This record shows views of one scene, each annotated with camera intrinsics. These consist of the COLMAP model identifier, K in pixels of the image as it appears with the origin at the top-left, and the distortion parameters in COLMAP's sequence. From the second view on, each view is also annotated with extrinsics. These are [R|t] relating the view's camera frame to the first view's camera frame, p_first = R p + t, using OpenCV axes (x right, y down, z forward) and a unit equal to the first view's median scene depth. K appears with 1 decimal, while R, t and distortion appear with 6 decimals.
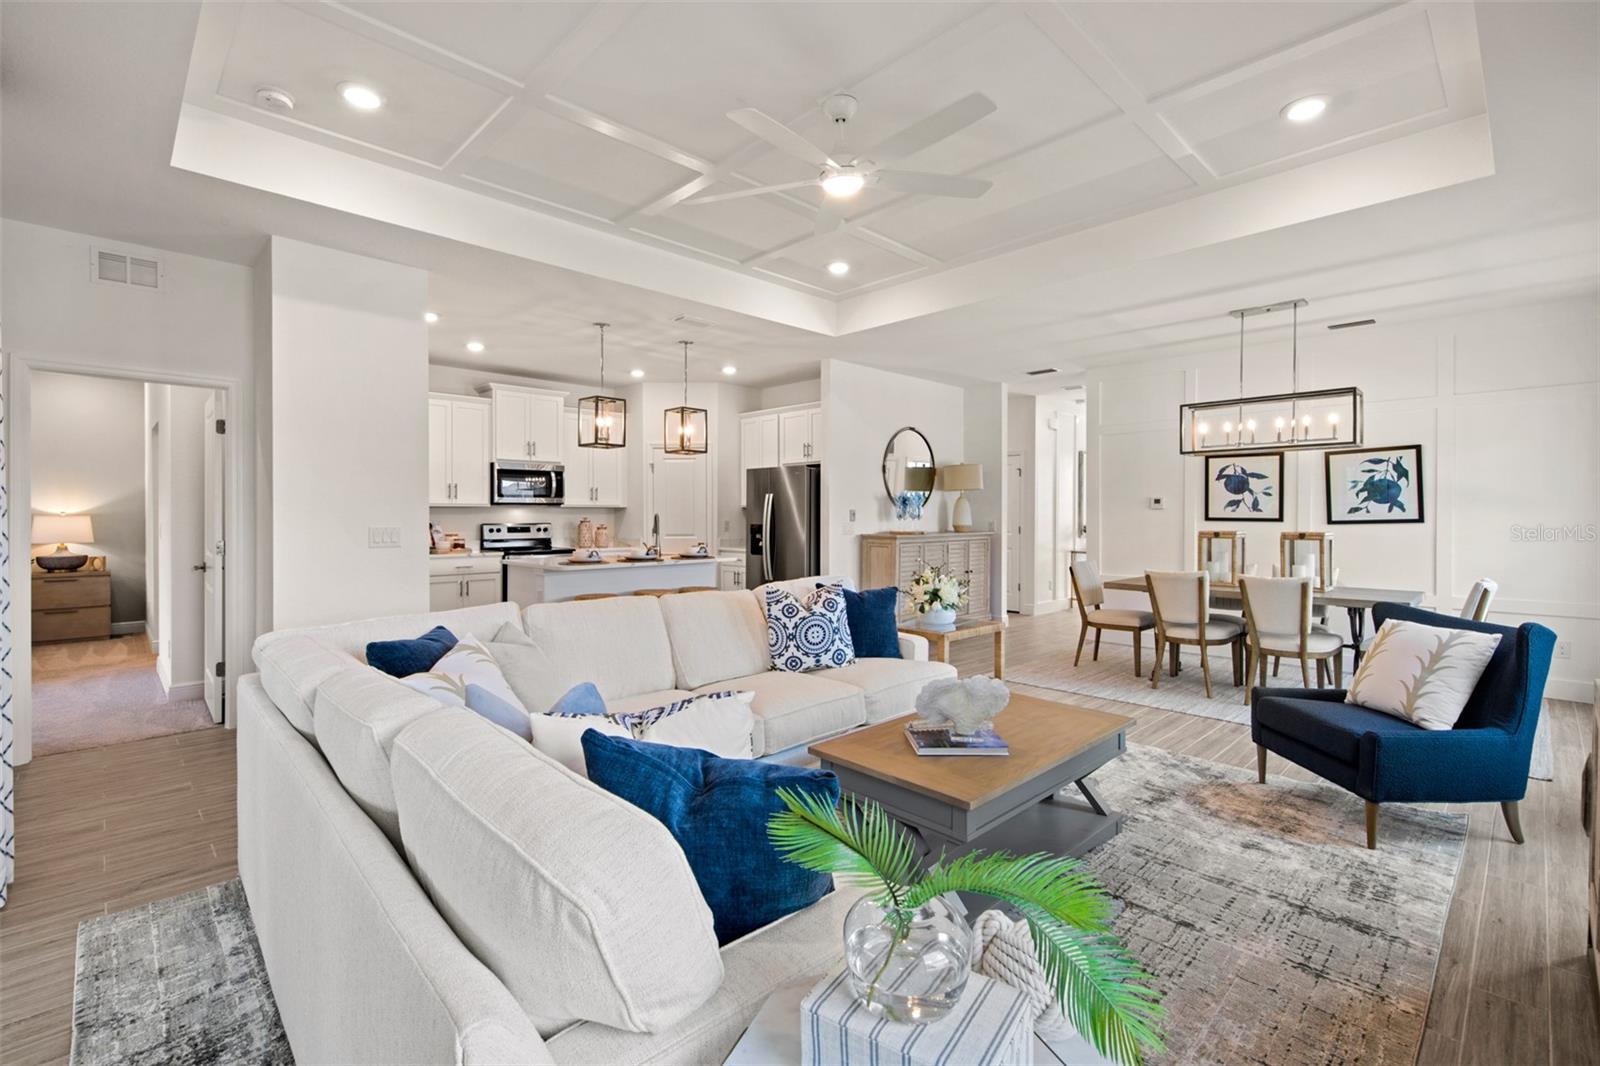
lens RADIAL K [[714.0, 0, 793.4], [0, 714.0, 521.7], [0, 0, 1]] dist [0.004500, -0.000841]
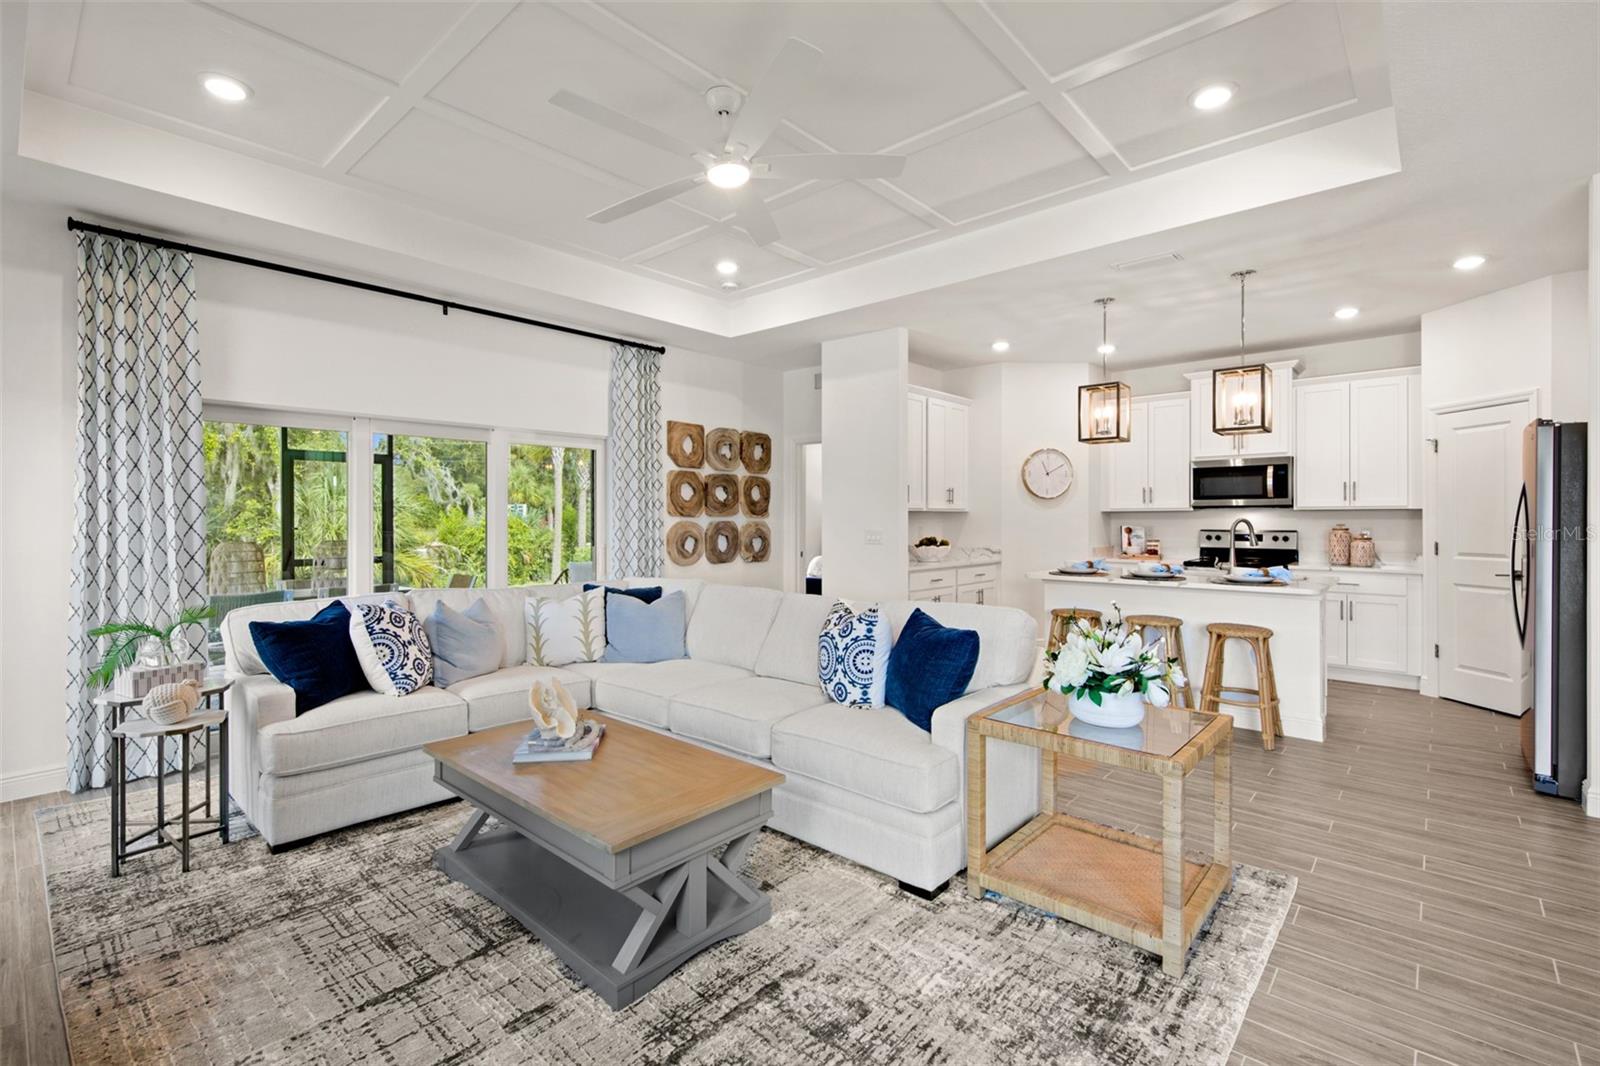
lens RADIAL K [[714.0, 0, 791.4], [0, 714.0, 519.8], [0, 0, 1]] dist [0.004500, -0.000841]
pose [[0.070726, 0.002749, -0.997492, 0.551678], [-0.009746, 0.999950, 0.002065, -0.008372], [0.997448, 0.009576, 0.070749, 0.548790]]
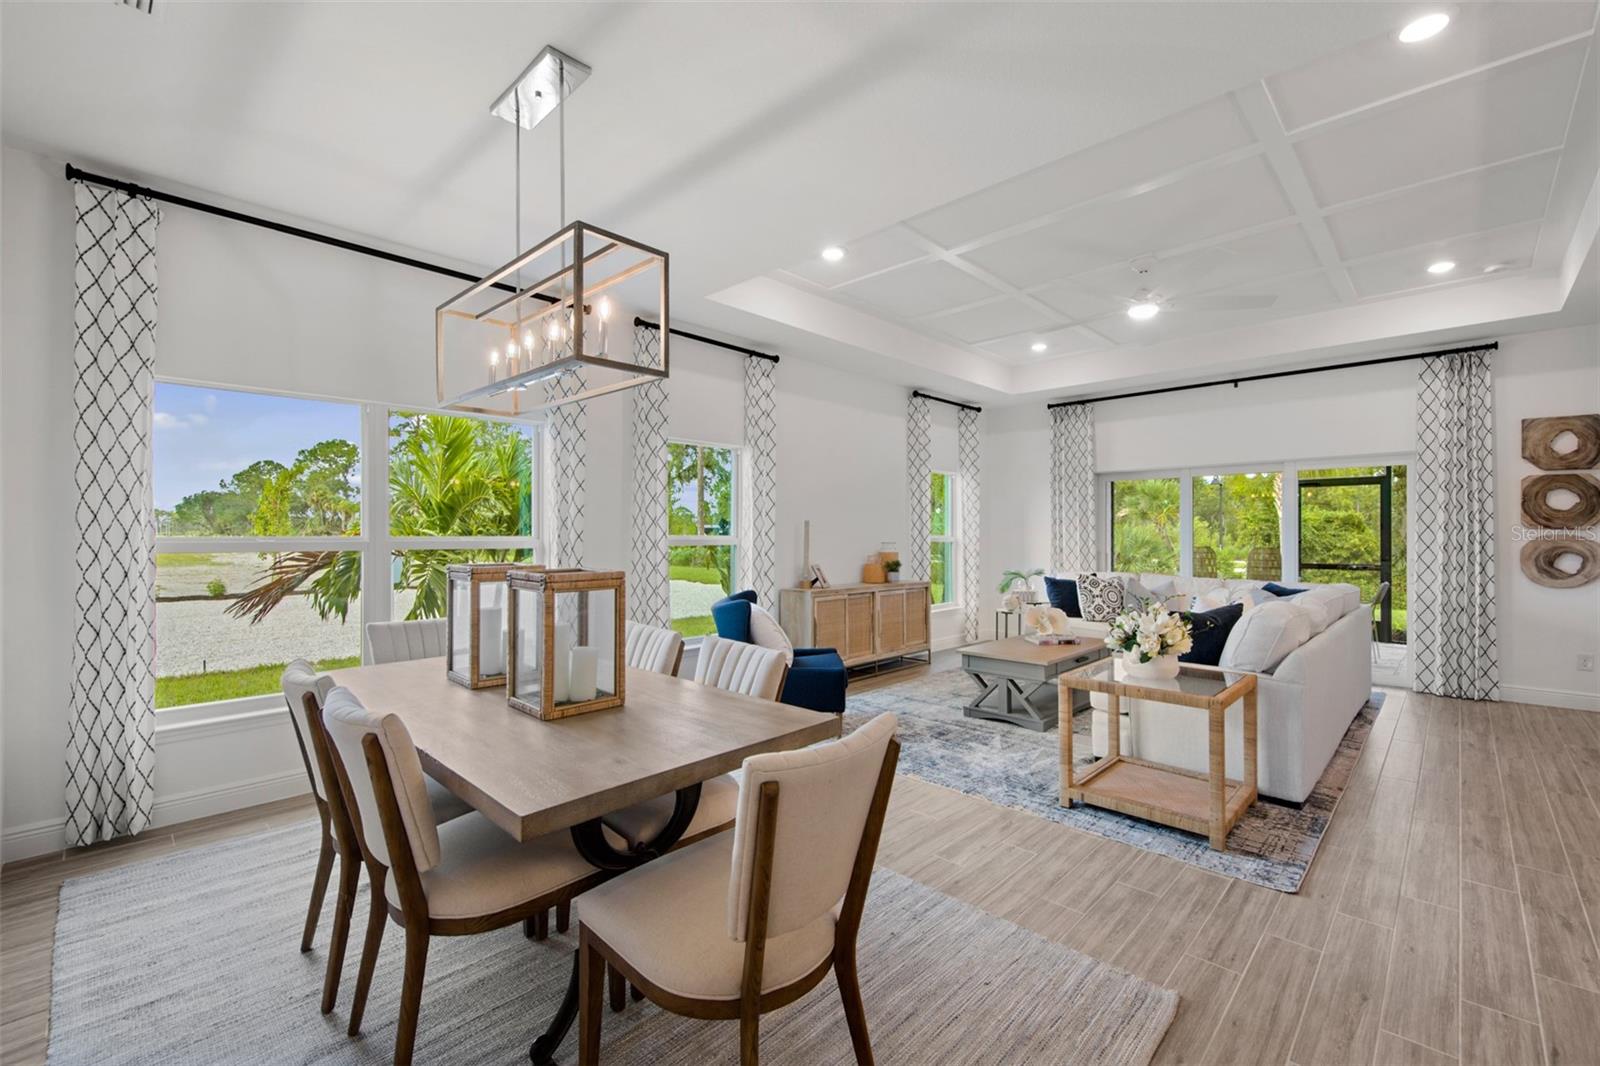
lens RADIAL K [[673.1, 0, 793.8], [0, 673.1, 532.6], [0, 0, 1]] dist [0.001796, -0.001045]
pose [[-0.999739, -0.002461, -0.022708, 0.445769], [-0.002623, 0.999971, 0.007129, -0.008577], [0.022689, 0.007187, -0.999717, 1.294307]]
